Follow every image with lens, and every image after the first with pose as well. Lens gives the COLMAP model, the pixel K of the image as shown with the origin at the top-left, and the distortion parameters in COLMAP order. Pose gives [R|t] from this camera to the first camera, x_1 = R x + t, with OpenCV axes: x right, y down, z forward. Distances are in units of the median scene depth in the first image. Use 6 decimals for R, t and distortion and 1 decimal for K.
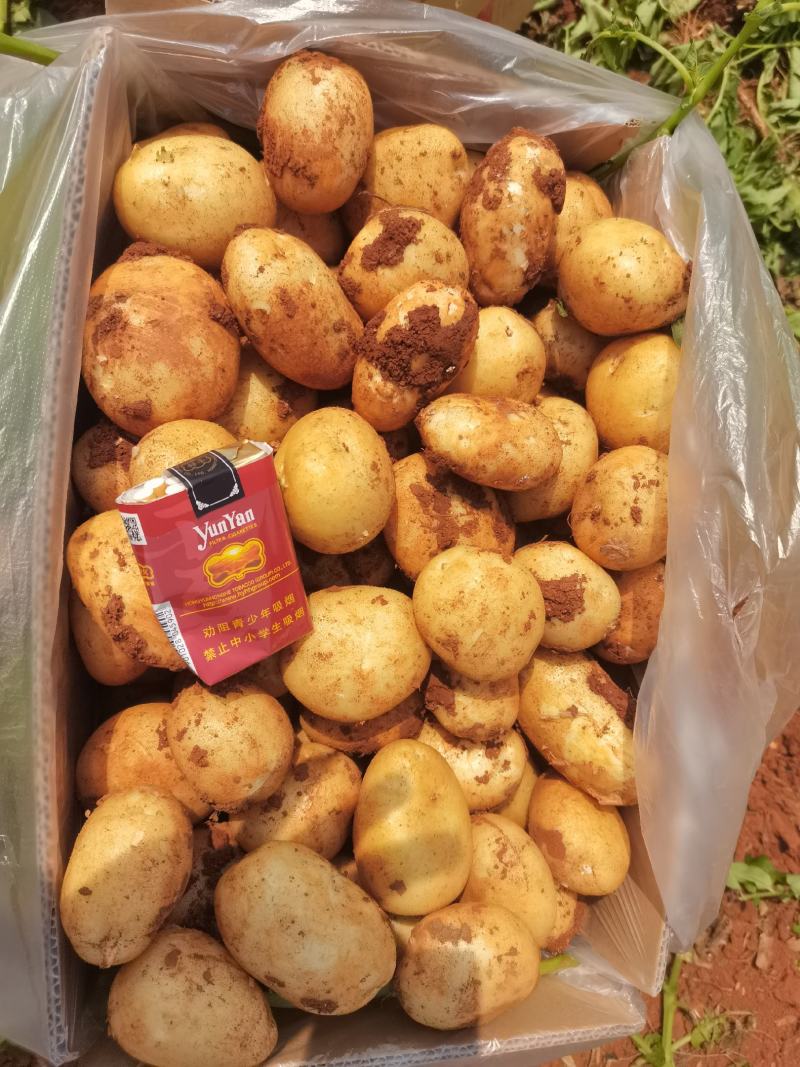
lens RADIAL K [[816.7, 0, 392.7], [0, 816.7, 532.9], [0, 0, 1]] dist [0.016113, -0.013566]
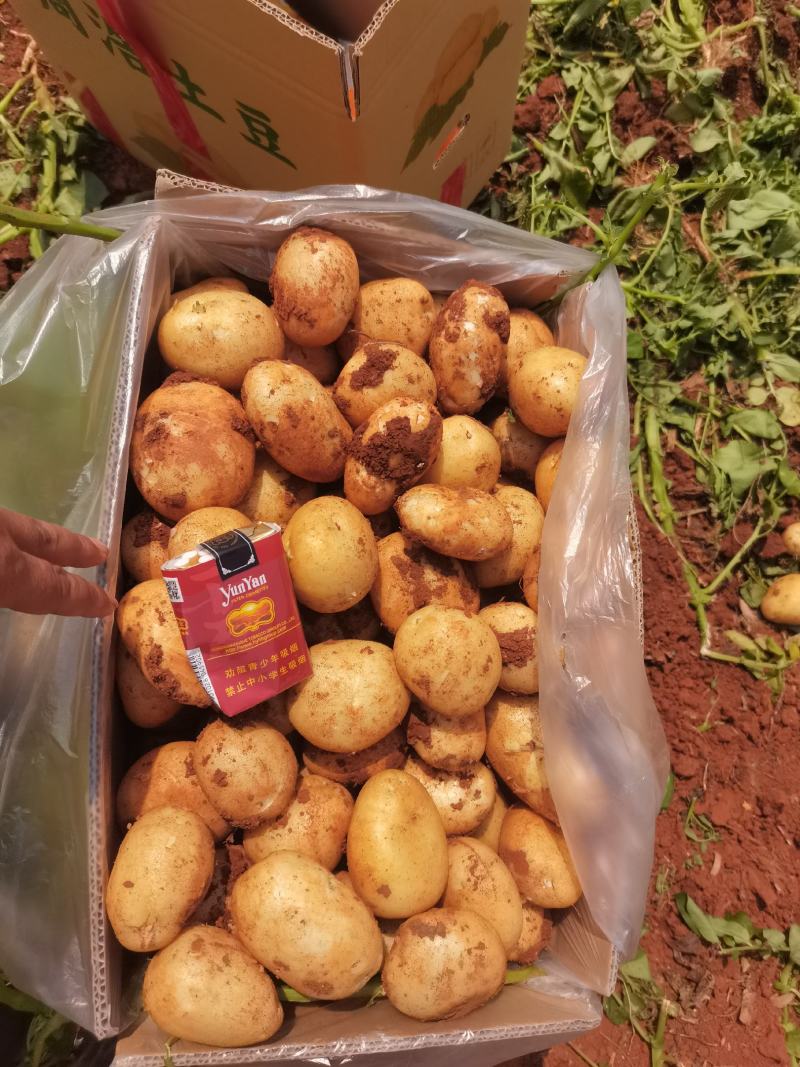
lens RADIAL K [[816.7, 0, 392.7], [0, 816.7, 532.9], [0, 0, 1]] dist [0.016113, -0.013566]
pose [[0.999875, -0.013847, -0.007621, 0.034412], [0.012890, 0.993421, -0.113789, 0.046895], [0.009147, 0.113677, 0.993476, -0.242249]]
